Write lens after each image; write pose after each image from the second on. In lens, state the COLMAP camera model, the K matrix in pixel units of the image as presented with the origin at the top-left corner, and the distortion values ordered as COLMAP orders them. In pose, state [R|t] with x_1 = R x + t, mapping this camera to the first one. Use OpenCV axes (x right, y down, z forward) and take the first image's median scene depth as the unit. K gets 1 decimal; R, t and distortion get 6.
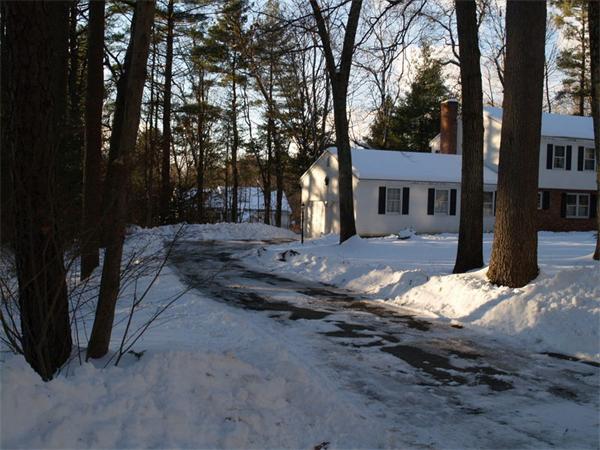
lens RADIAL K [[482.2, 0, 300.0], [0, 482.2, 225.0], [0, 0, 1]] dist [-0.006668, -0.000311]
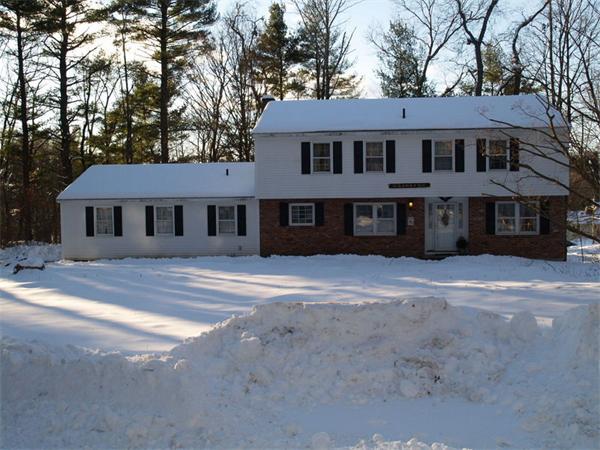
lens RADIAL K [[482.2, 0, 300.0], [0, 482.2, 225.0], [0, 0, 1]] dist [-0.006668, -0.000311]
pose [[0.929900, -0.032320, -0.366390, 0.781857], [0.014325, 0.998558, -0.051728, 0.007456], [0.367534, 0.042853, 0.929022, 0.266948]]
